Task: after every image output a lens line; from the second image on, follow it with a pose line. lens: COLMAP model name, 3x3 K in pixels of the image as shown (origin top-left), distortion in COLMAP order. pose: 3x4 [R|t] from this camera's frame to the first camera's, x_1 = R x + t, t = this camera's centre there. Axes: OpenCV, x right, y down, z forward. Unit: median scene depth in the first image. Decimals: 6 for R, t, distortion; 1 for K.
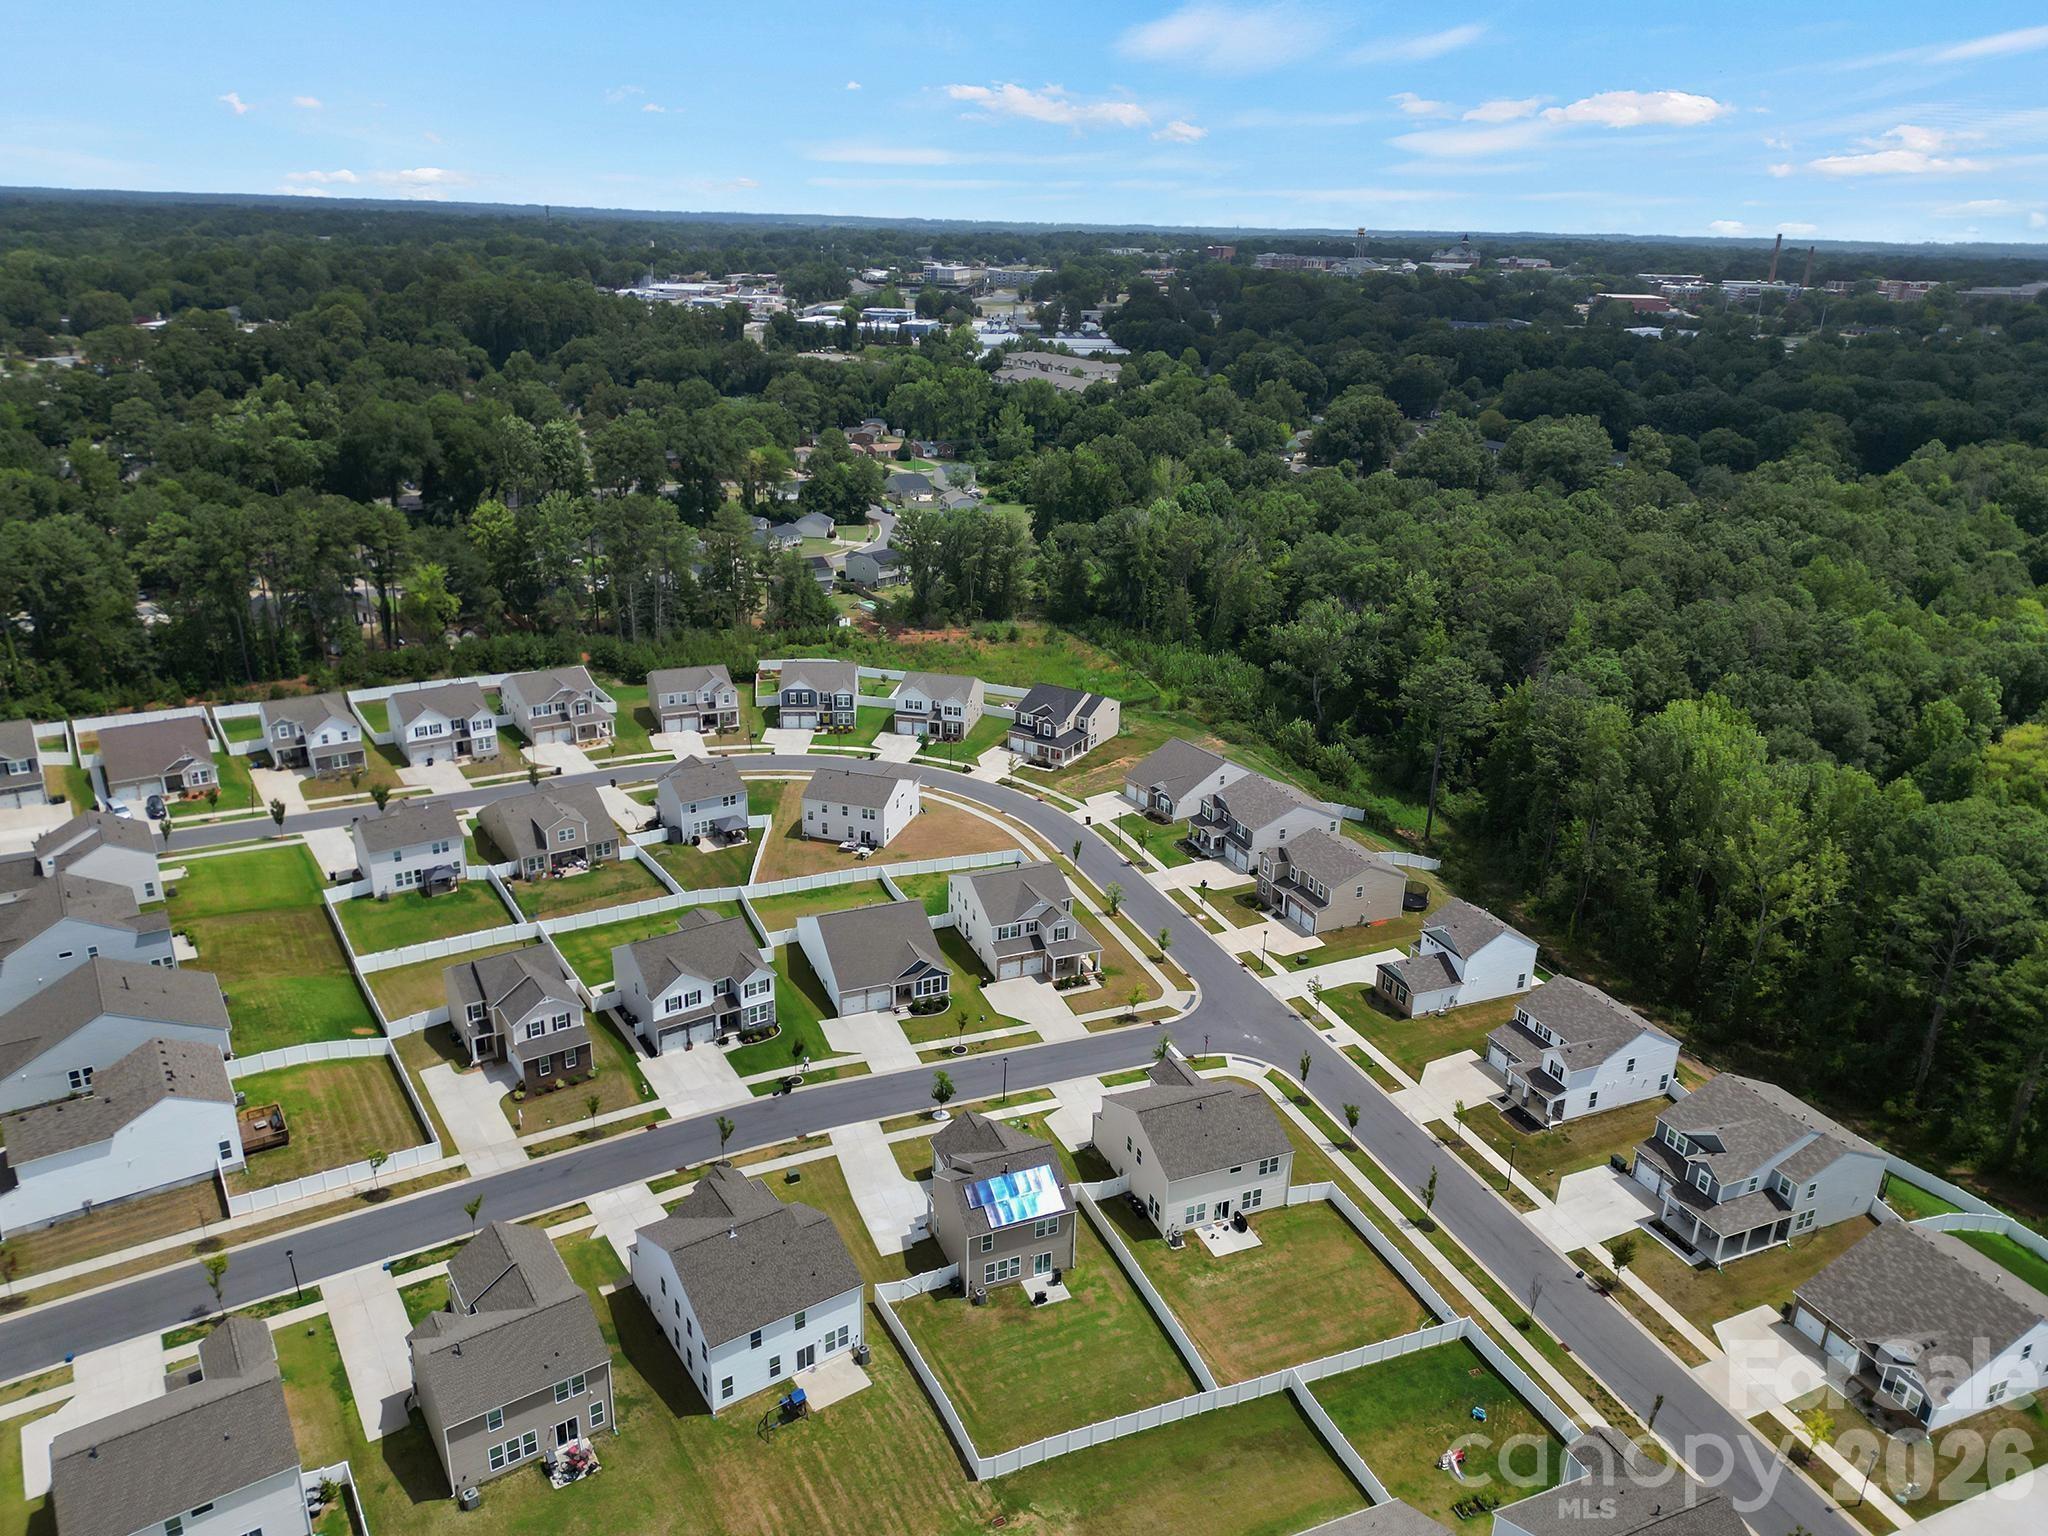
lens RADIAL K [[1427.0, 0, 1026.3], [0, 1427.0, 771.1], [0, 0, 1]] dist [0.087409, -0.088040]
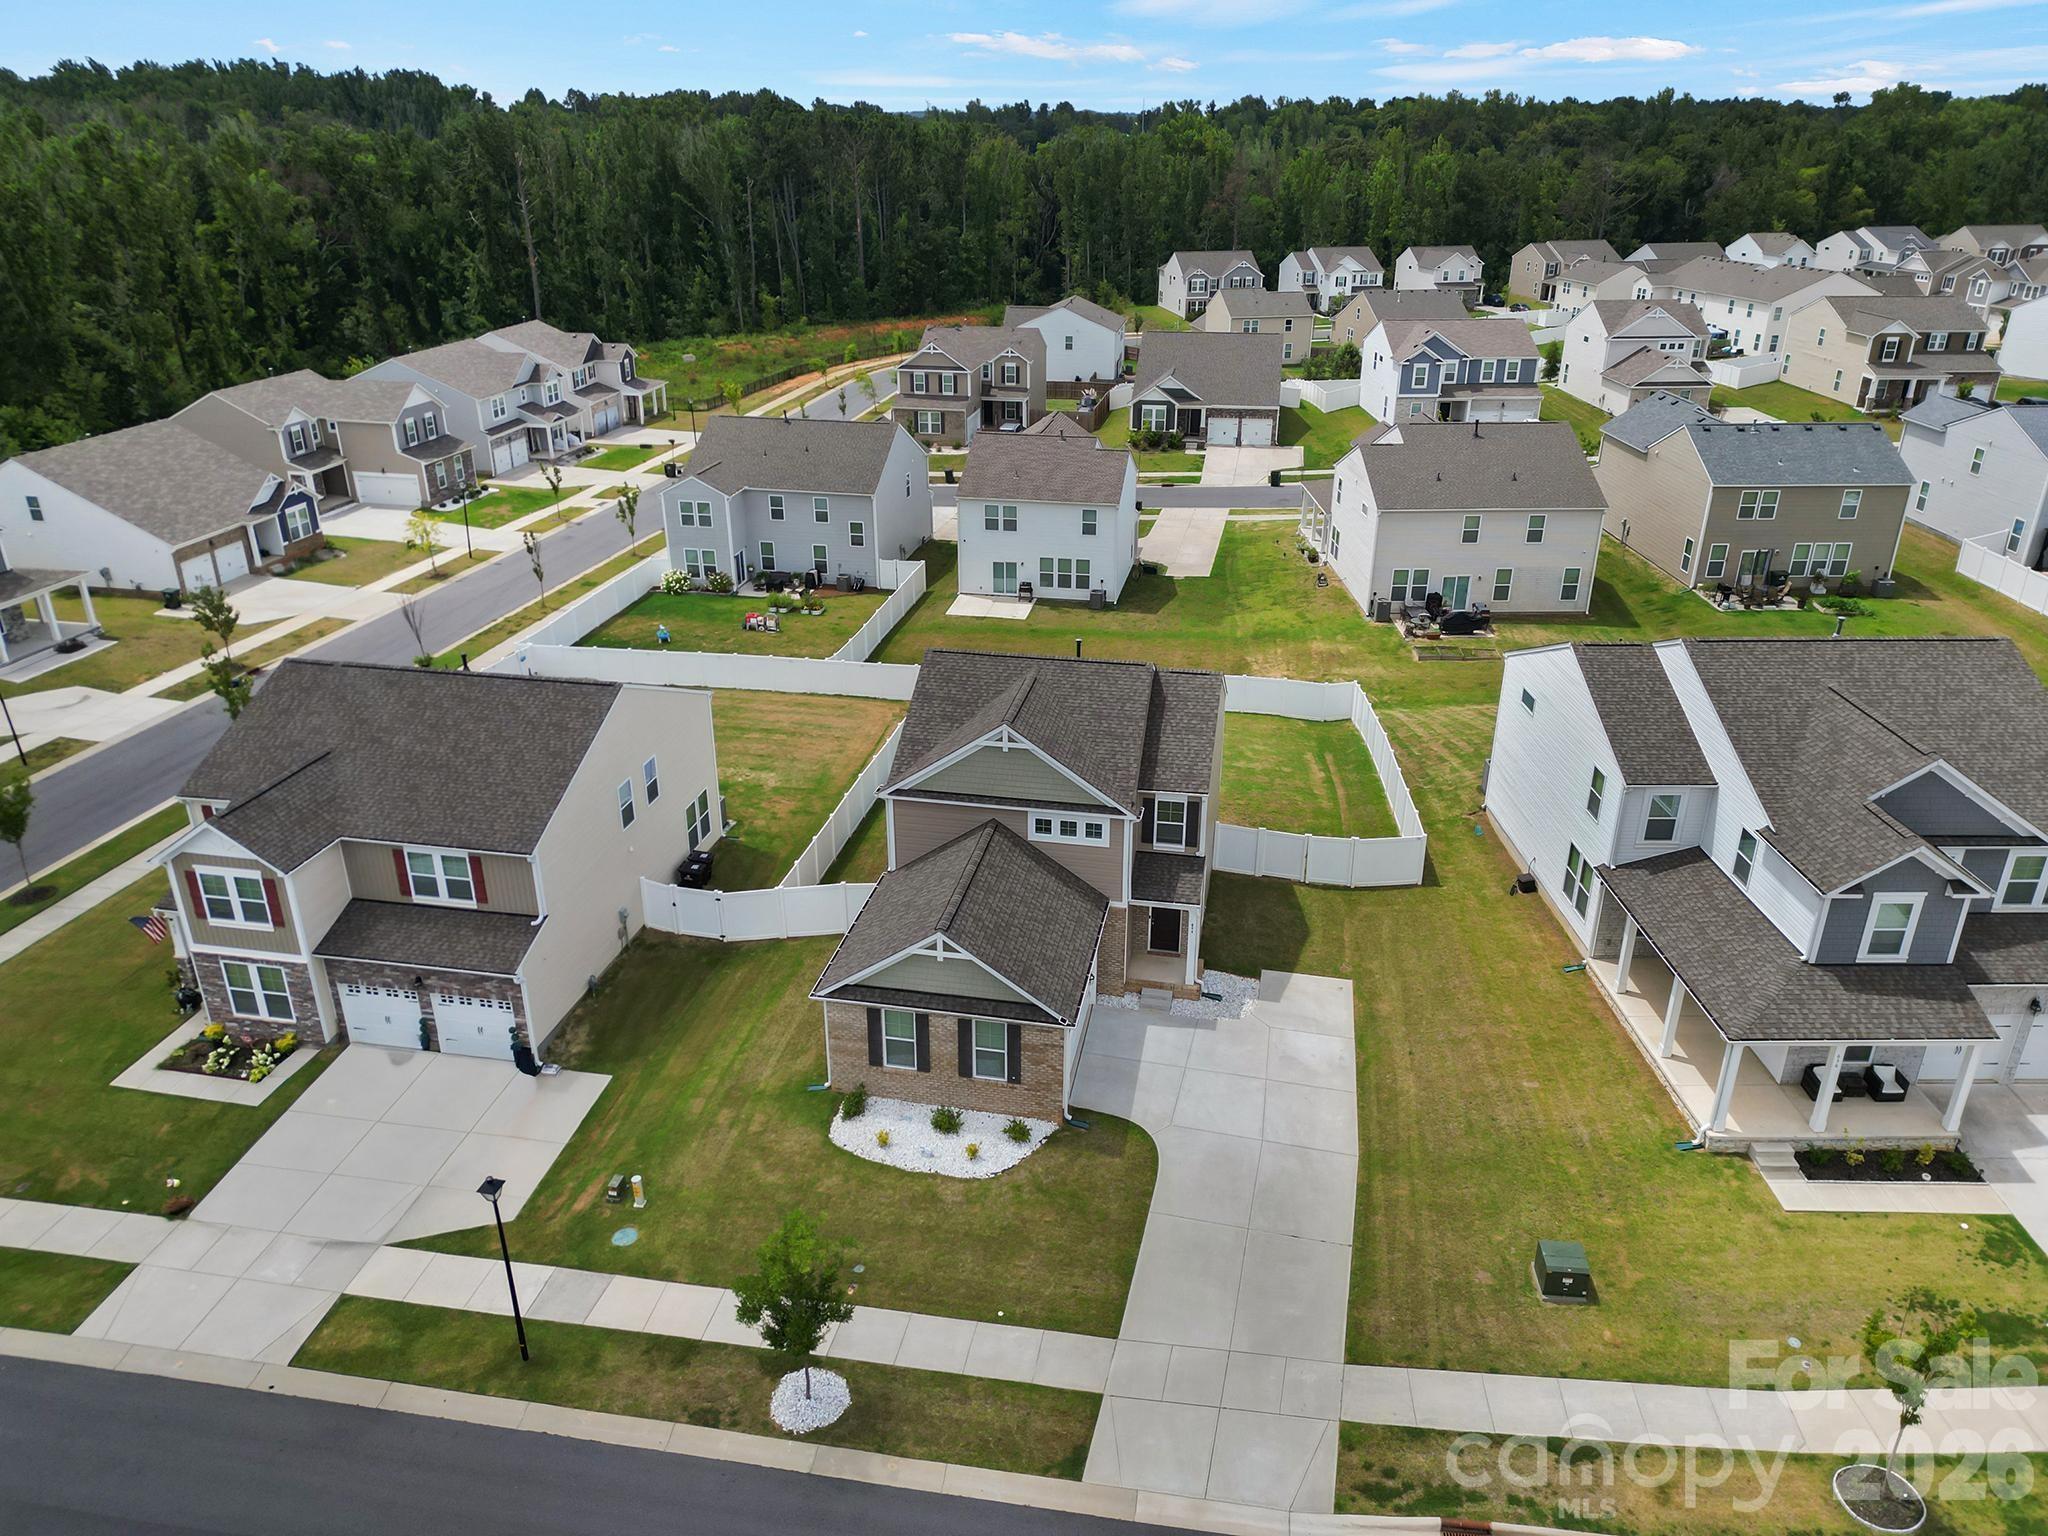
lens RADIAL K [[1427.0, 0, 1026.3], [0, 1427.0, 771.1], [0, 0, 1]] dist [0.087409, -0.088040]
pose [[-0.830168, -0.253154, 0.496723, -0.151700], [0.176885, 0.725328, 0.665290, 0.023984], [-0.528708, 0.640165, -0.557365, 0.914175]]
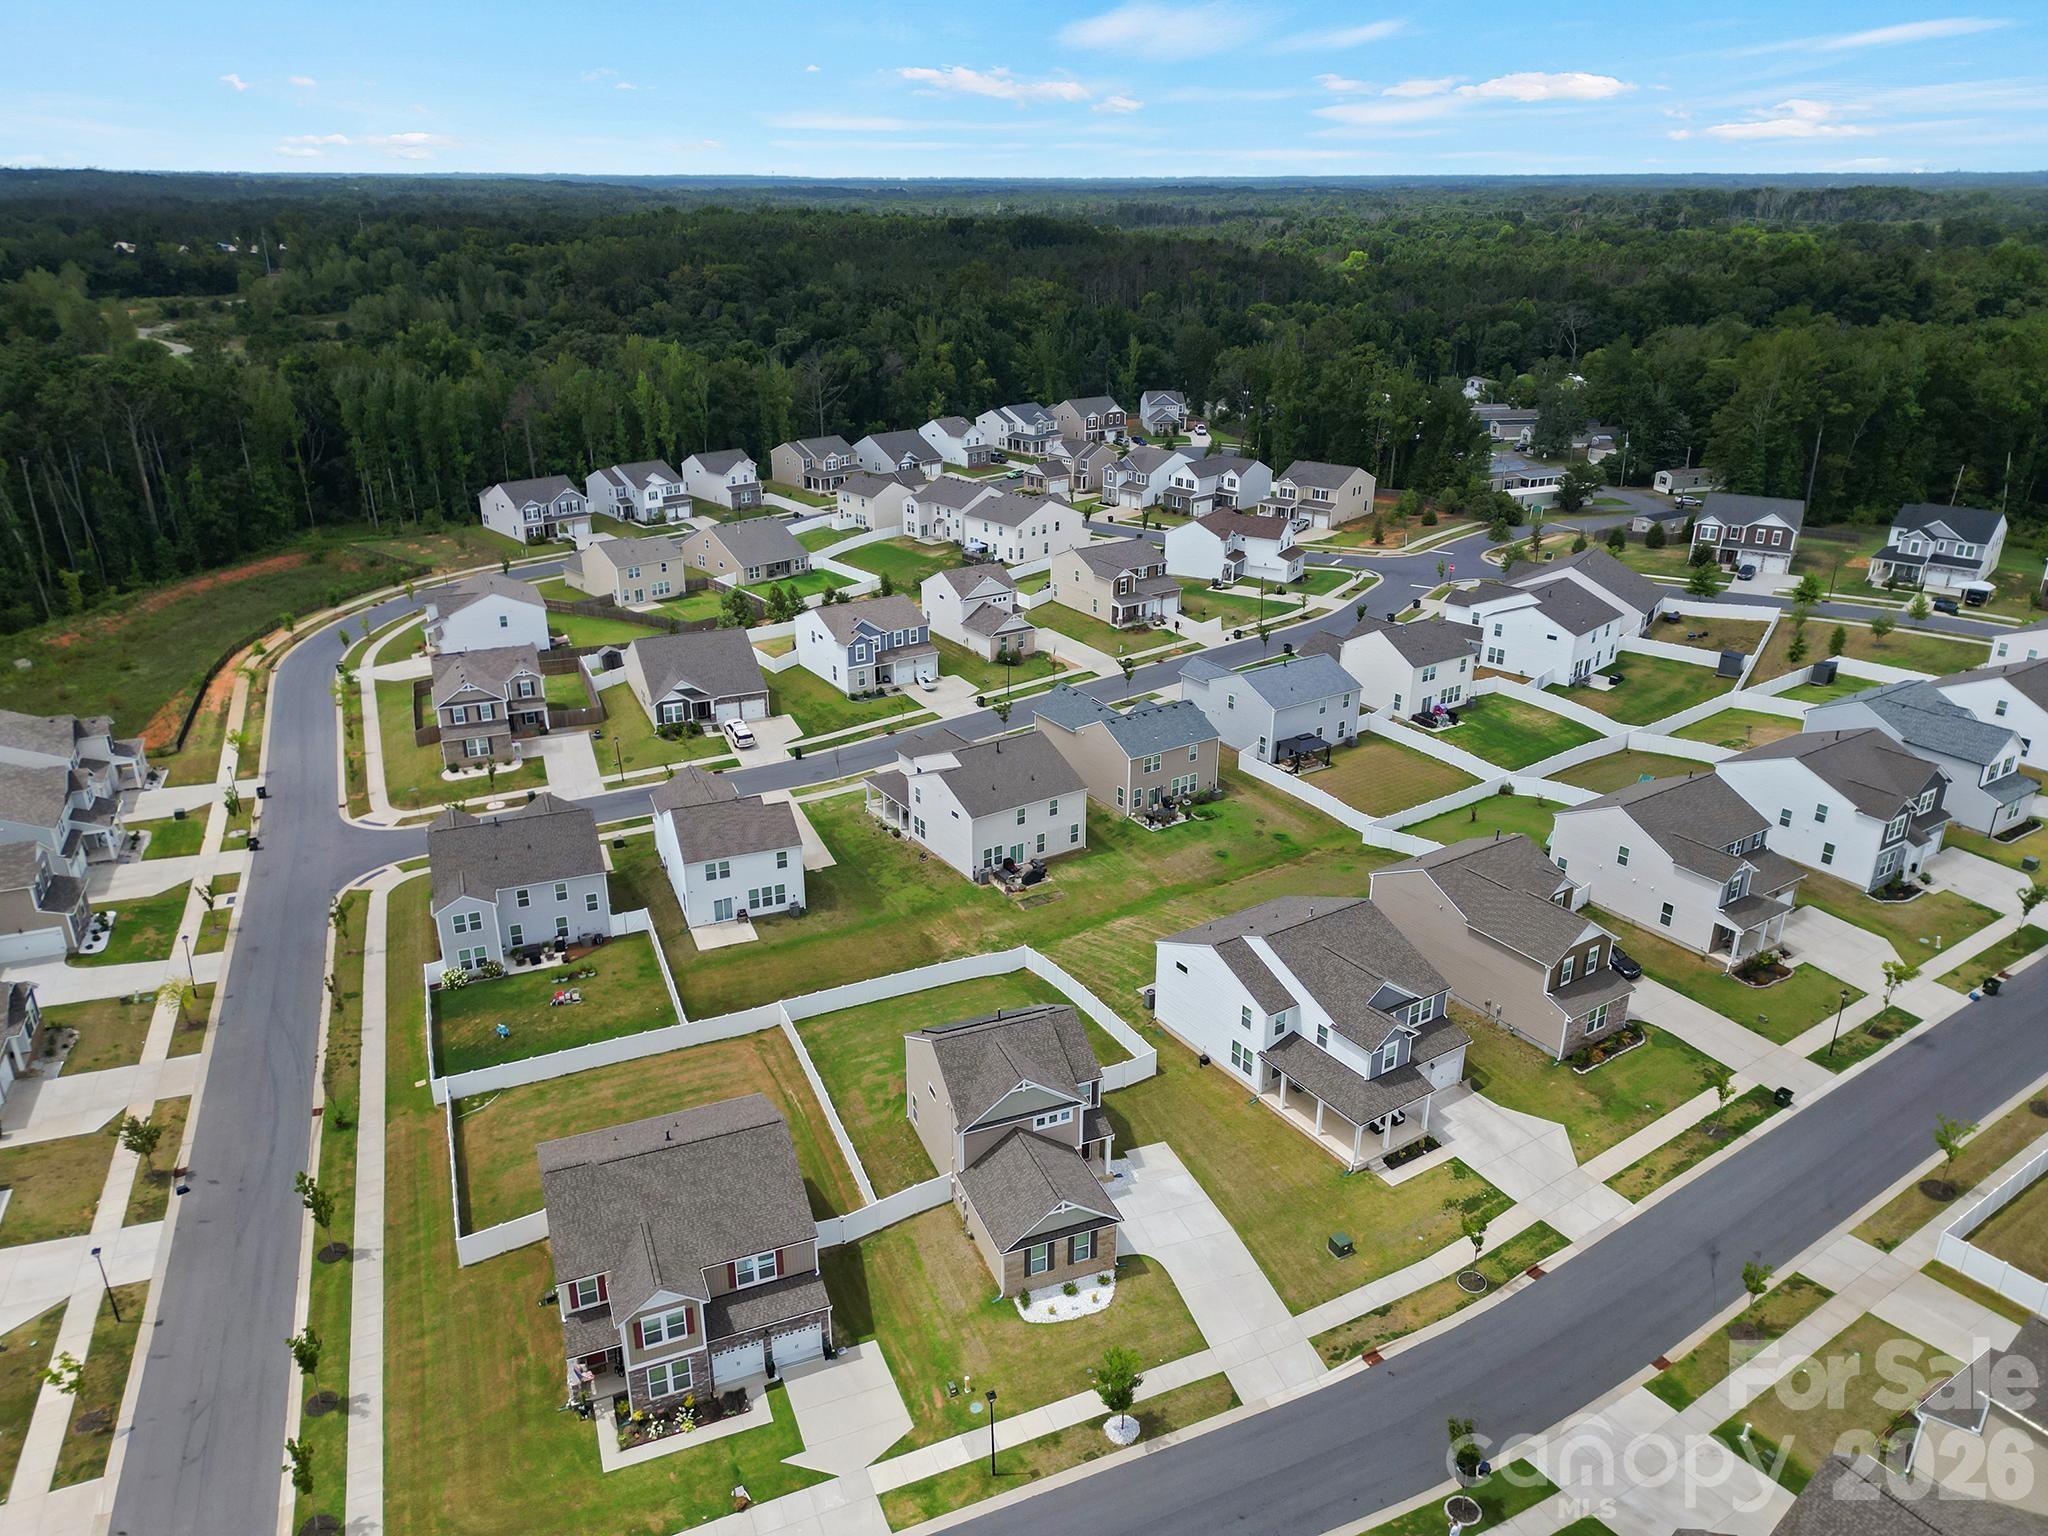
lens RADIAL K [[1427.0, 0, 1026.3], [0, 1427.0, 771.1], [0, 0, 1]] dist [0.087409, -0.088040]
pose [[-0.999509, -0.031233, -0.002647, -0.015904], [-0.024582, 0.728644, 0.684451, -0.229431], [-0.019448, 0.684180, -0.729054, 1.056683]]
